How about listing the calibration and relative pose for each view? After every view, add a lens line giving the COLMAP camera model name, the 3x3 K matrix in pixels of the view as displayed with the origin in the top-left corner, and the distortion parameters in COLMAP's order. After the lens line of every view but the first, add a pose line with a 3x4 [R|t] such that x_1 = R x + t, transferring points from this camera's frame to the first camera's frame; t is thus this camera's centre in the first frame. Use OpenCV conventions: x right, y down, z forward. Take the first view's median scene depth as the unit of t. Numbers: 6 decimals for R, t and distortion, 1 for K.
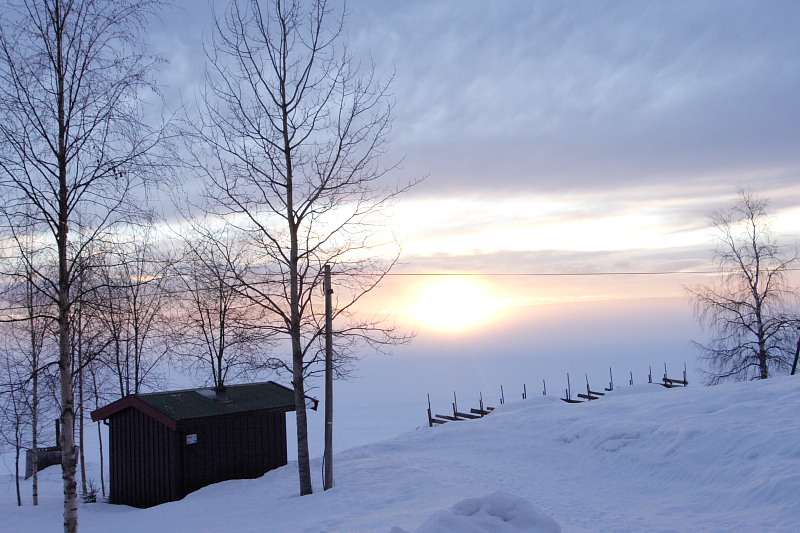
lens RADIAL K [[852.1, 0, 399.0], [0, 852.1, 255.4], [0, 0, 1]] dist [0.010204, -0.005156]
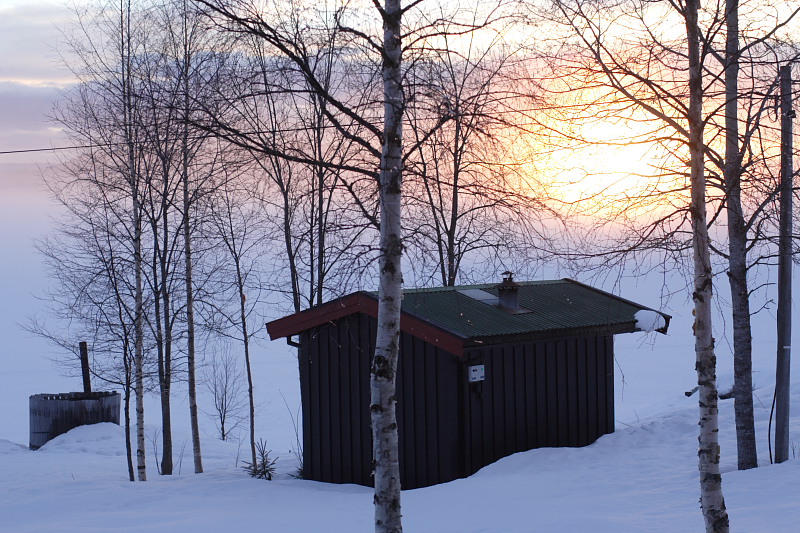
lens RADIAL K [[1784.9, 0, 400.0], [0, 1784.9, 266.5], [0, 0, 1]] dist [-0.020828, 0.078398]
pose [[0.997492, 0.030376, -0.063930, -0.203961], [-0.022237, 0.991987, 0.124371, 0.001433], [0.067196, -0.122638, 0.990174, -0.140715]]
